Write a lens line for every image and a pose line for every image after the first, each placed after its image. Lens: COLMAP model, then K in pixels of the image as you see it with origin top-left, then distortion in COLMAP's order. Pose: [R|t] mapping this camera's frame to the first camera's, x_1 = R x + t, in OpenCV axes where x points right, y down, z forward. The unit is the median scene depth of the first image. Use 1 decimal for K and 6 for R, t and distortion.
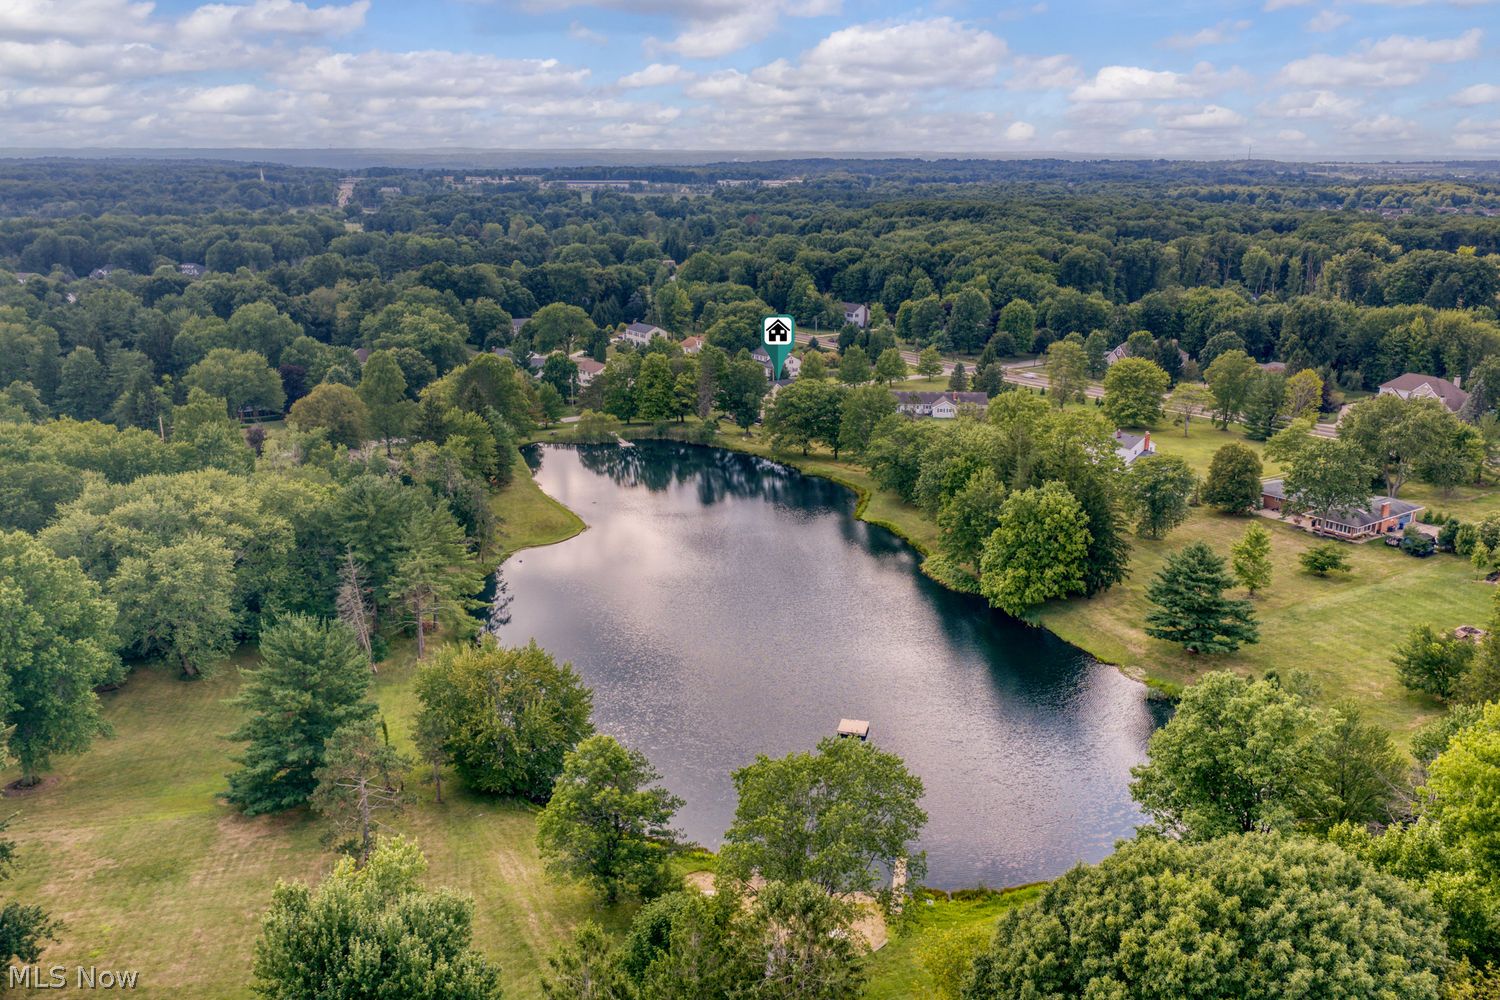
lens RADIAL K [[1223.9, 0, 749.2], [0, 1223.9, 498.8], [0, 0, 1]] dist [0.041823, -0.062125]
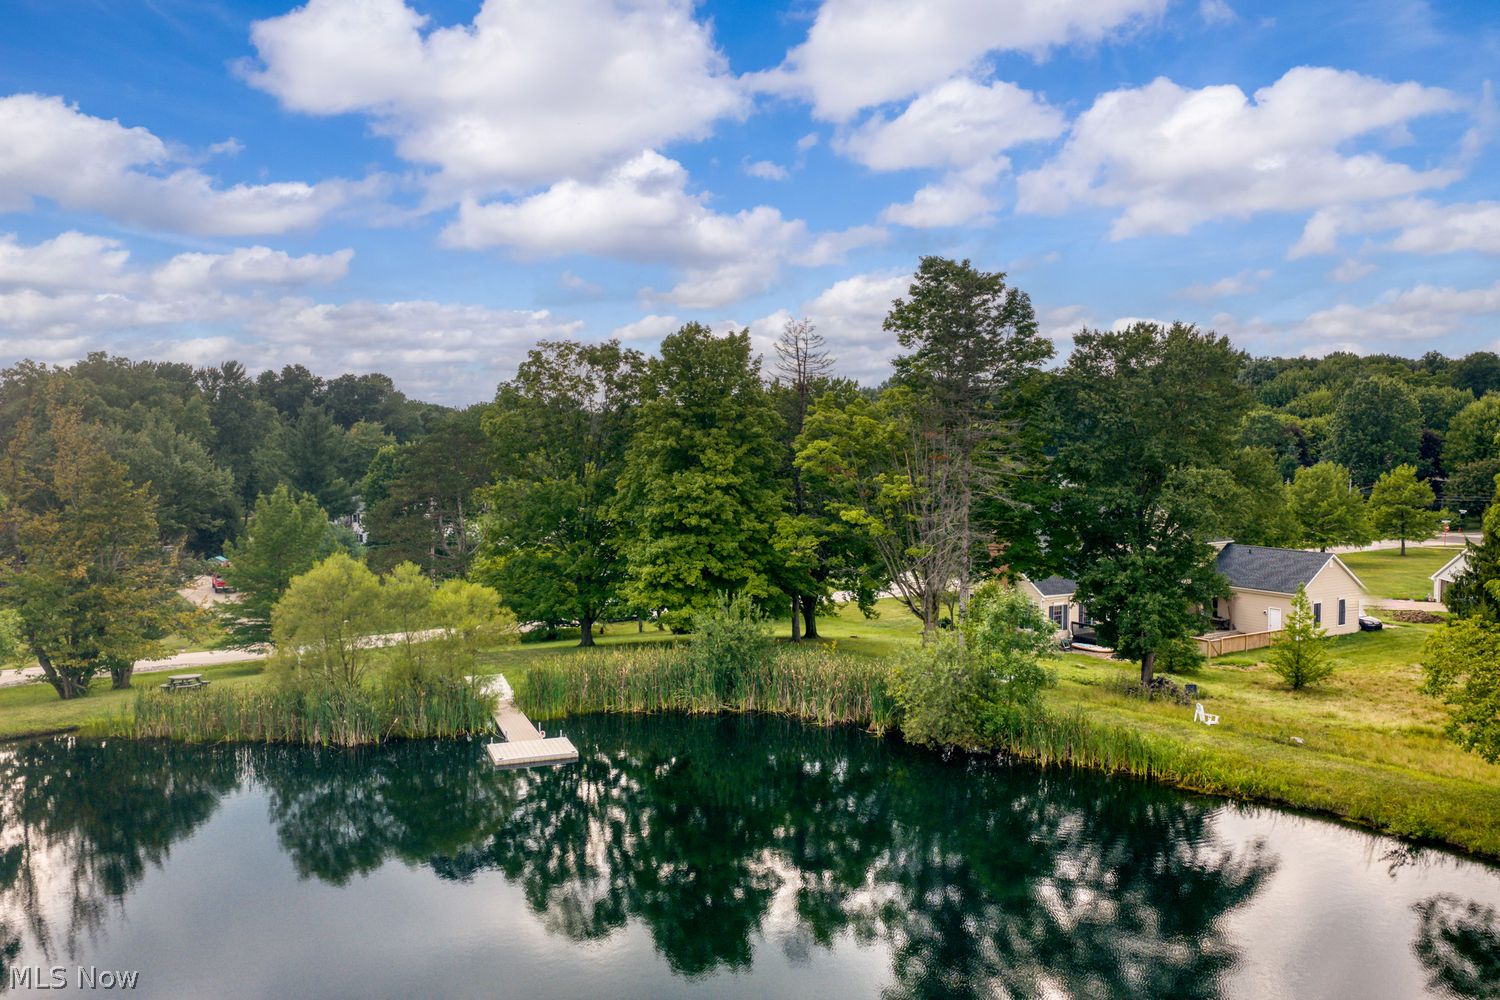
lens RADIAL K [[1223.9, 0, 748.8], [0, 1223.9, 499.2], [0, 0, 1]] dist [0.041823, -0.062125]
pose [[0.999253, -0.008339, -0.037737, -0.060911], [0.000766, 0.980528, -0.196378, -0.043343], [0.038640, 0.196202, 0.979802, 0.796171]]
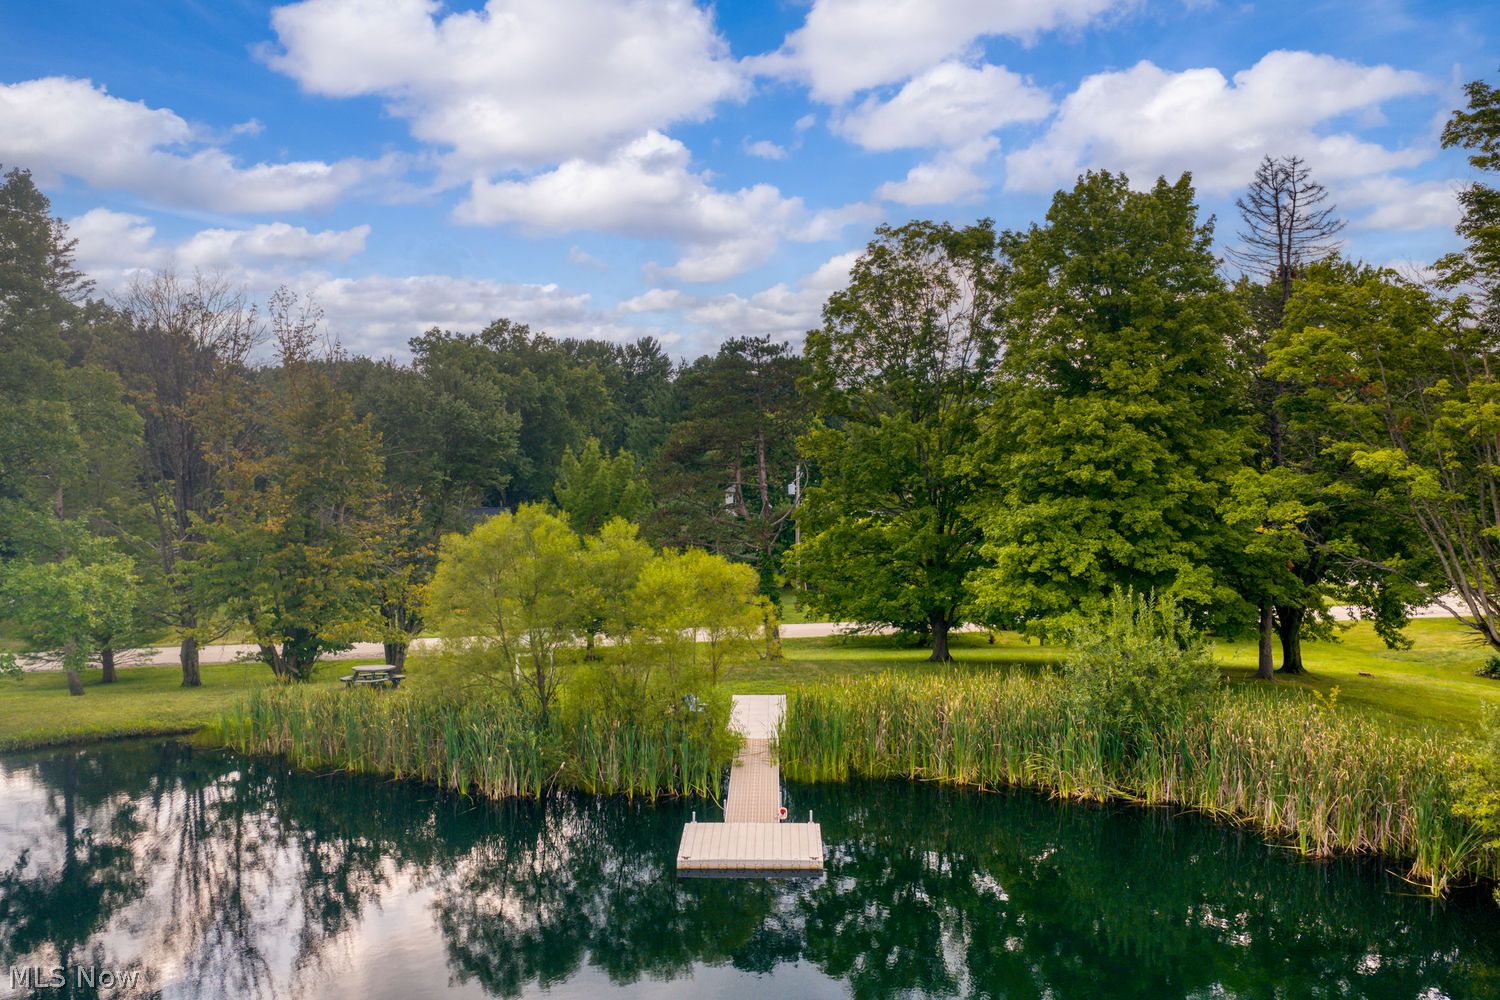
lens RADIAL K [[1223.9, 0, 748.4], [0, 1223.9, 497.7], [0, 0, 1]] dist [0.041823, -0.062125]
pose [[0.917758, 0.012016, -0.396959, -0.059414], [-0.091241, 0.979184, -0.181309, -0.051614], [0.386517, 0.202616, 0.899750, 0.872060]]
